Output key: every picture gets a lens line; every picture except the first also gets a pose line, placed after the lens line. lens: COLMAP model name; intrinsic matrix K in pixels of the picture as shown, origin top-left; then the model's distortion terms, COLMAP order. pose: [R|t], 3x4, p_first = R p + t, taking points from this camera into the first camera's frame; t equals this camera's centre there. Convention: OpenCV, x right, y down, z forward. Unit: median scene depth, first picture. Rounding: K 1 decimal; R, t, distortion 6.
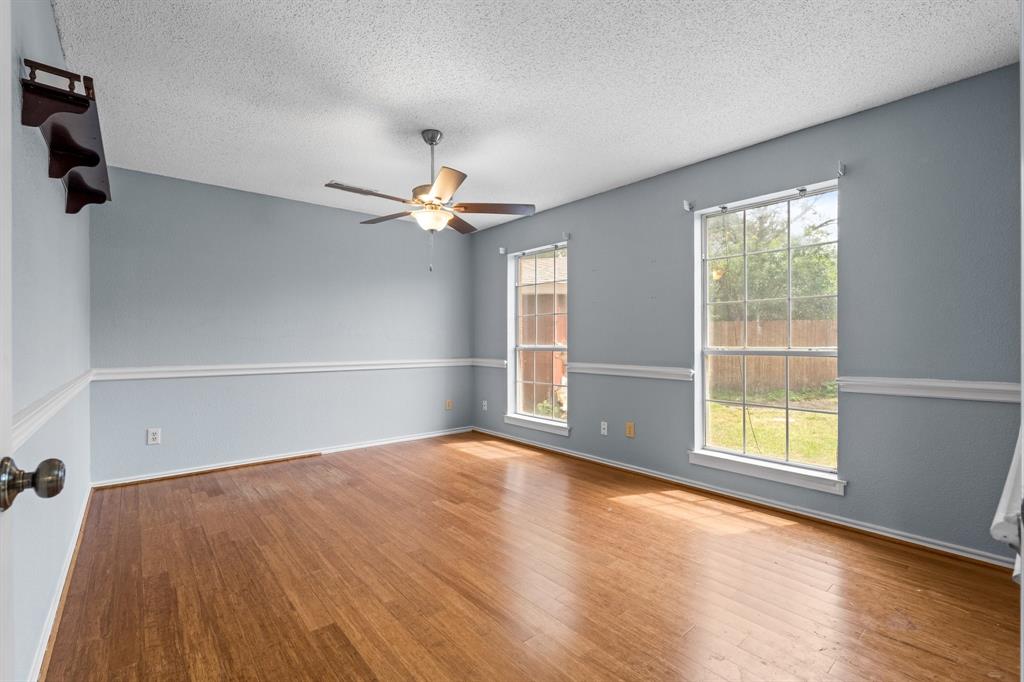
lens RADIAL K [[450.9, 0, 512.1], [0, 450.9, 341.4], [0, 0, 1]] dist [-0.003647, 0.000787]
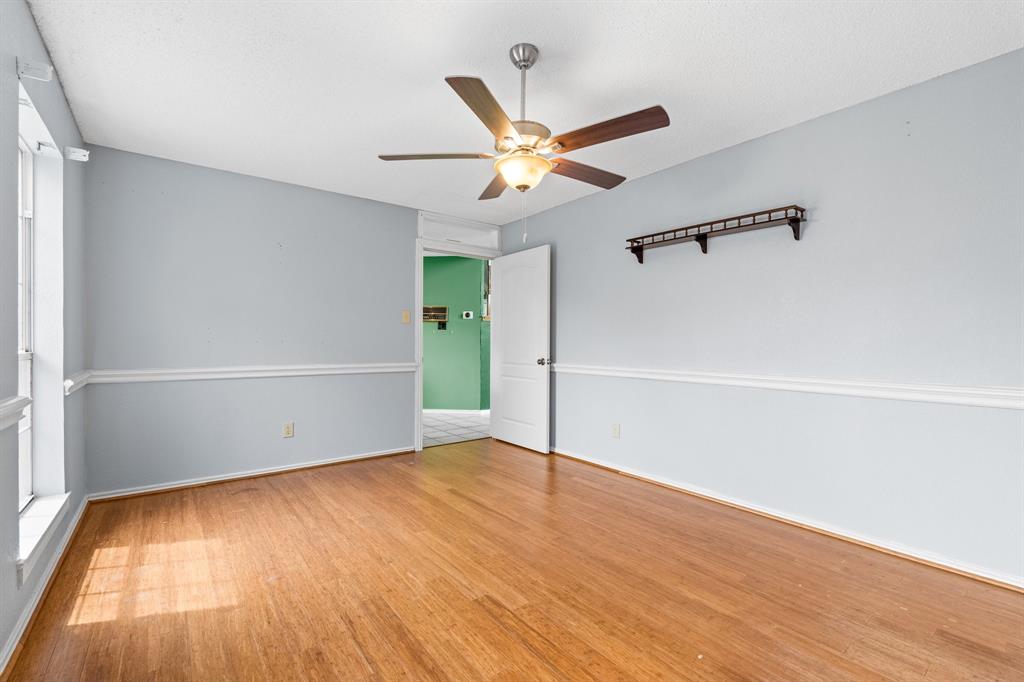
lens RADIAL K [[450.9, 0, 511.7], [0, 450.9, 341.5], [0, 0, 1]] dist [-0.003647, 0.000787]
pose [[-0.998746, -0.003613, 0.049944, -0.205037], [-0.003698, 0.999992, -0.001610, 0.000808], [-0.049937, -0.001793, -0.998751, 1.801371]]
